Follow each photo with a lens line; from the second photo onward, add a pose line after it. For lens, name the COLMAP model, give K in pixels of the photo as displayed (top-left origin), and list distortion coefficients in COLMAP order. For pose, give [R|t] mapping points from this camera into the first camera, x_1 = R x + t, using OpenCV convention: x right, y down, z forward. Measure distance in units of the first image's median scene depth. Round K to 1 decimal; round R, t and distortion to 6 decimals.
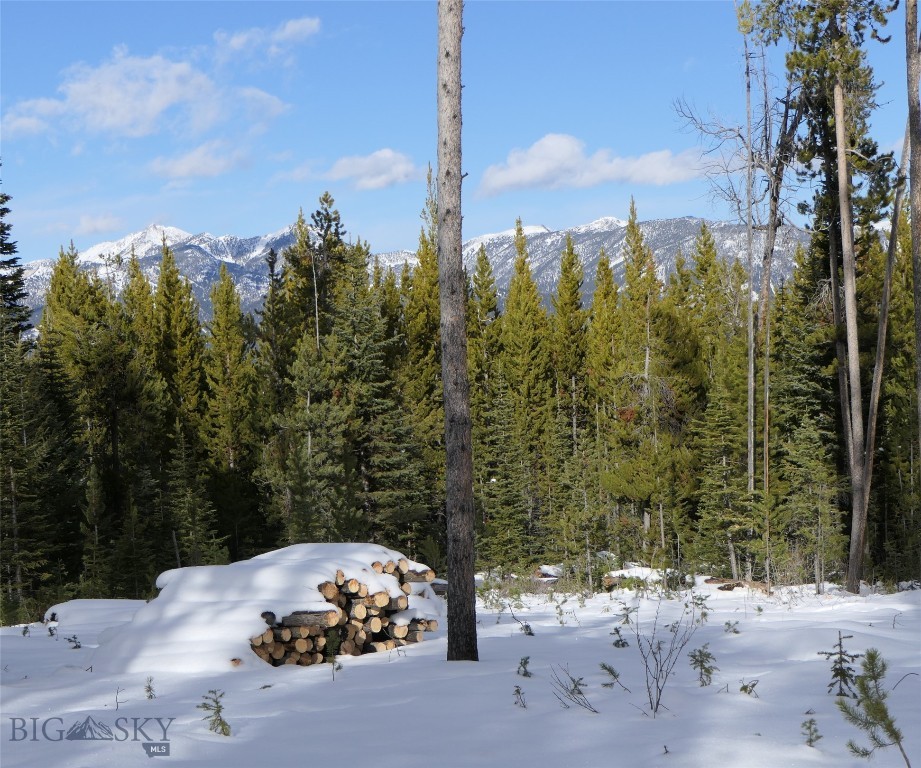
lens RADIAL K [[2027.2, 0, 460.5], [0, 2027.2, 384.0], [0, 0, 1]] dist [-0.016991, 0.079136]
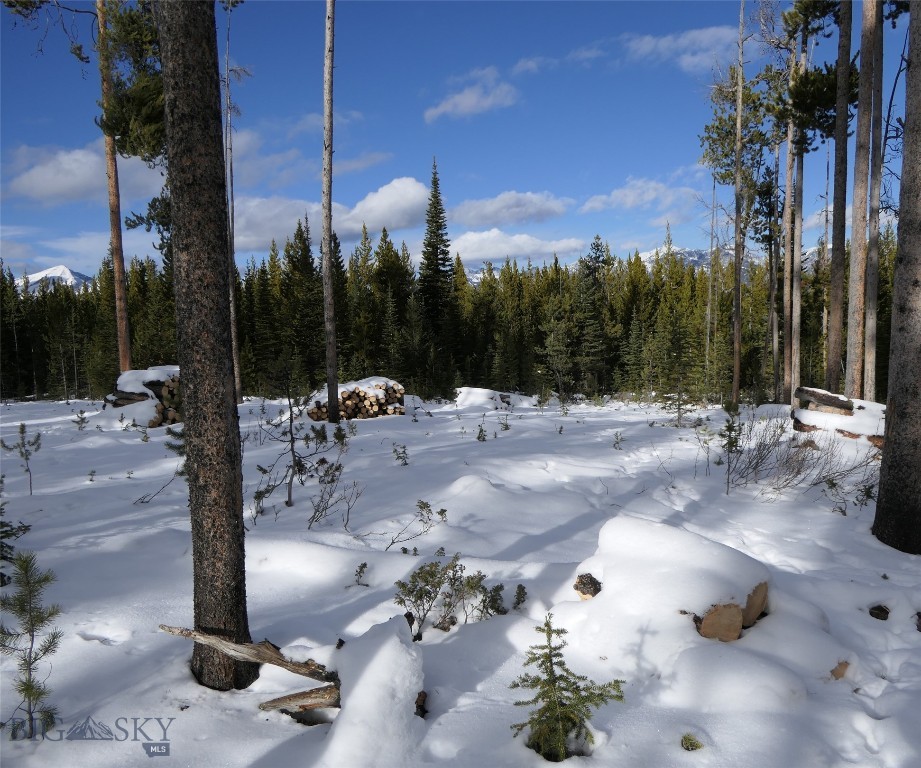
lens RADIAL K [[800.0, 0, 460.5], [0, 800.0, 384.0], [0, 0, 1]] dist [-0.009220, 0.001054]
pose [[0.924897, 0.051151, -0.376762, 0.185918], [-0.015993, 0.995266, 0.095862, -0.005957], [0.379882, -0.082637, 0.921336, 0.033776]]
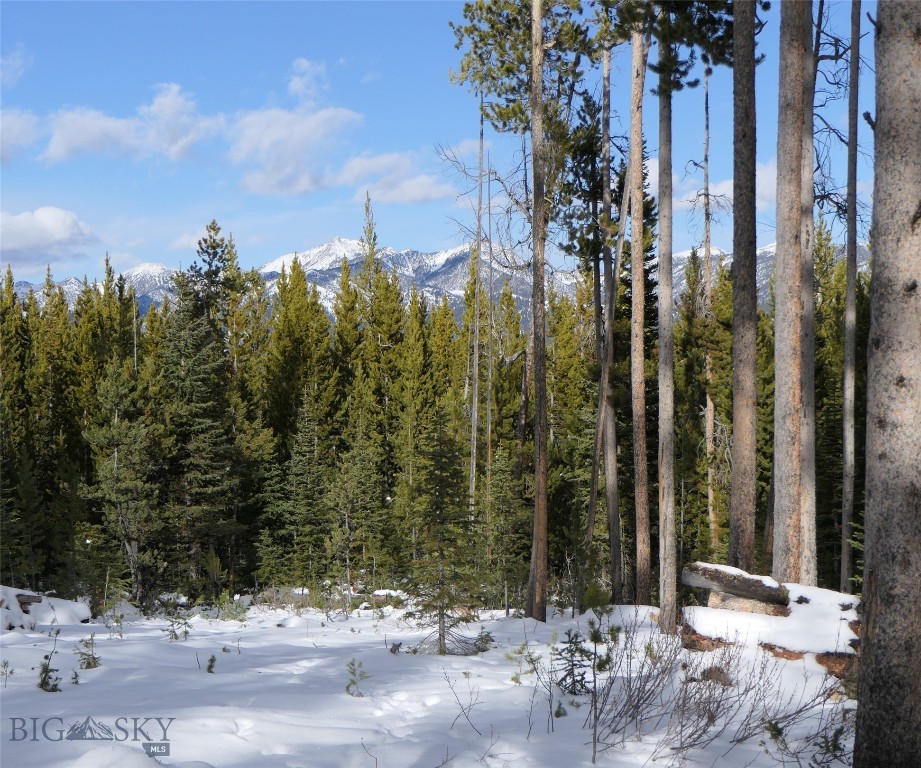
lens RADIAL K [[1977.6, 0, 460.5], [0, 1977.6, 384.0], [0, 0, 1]] dist [-0.073582, 0.524401]
pose [[0.996379, 0.028625, -0.080056, 0.176532], [-0.029213, 0.999554, -0.006181, -0.008349], [0.079843, 0.008497, 0.996771, -0.017756]]
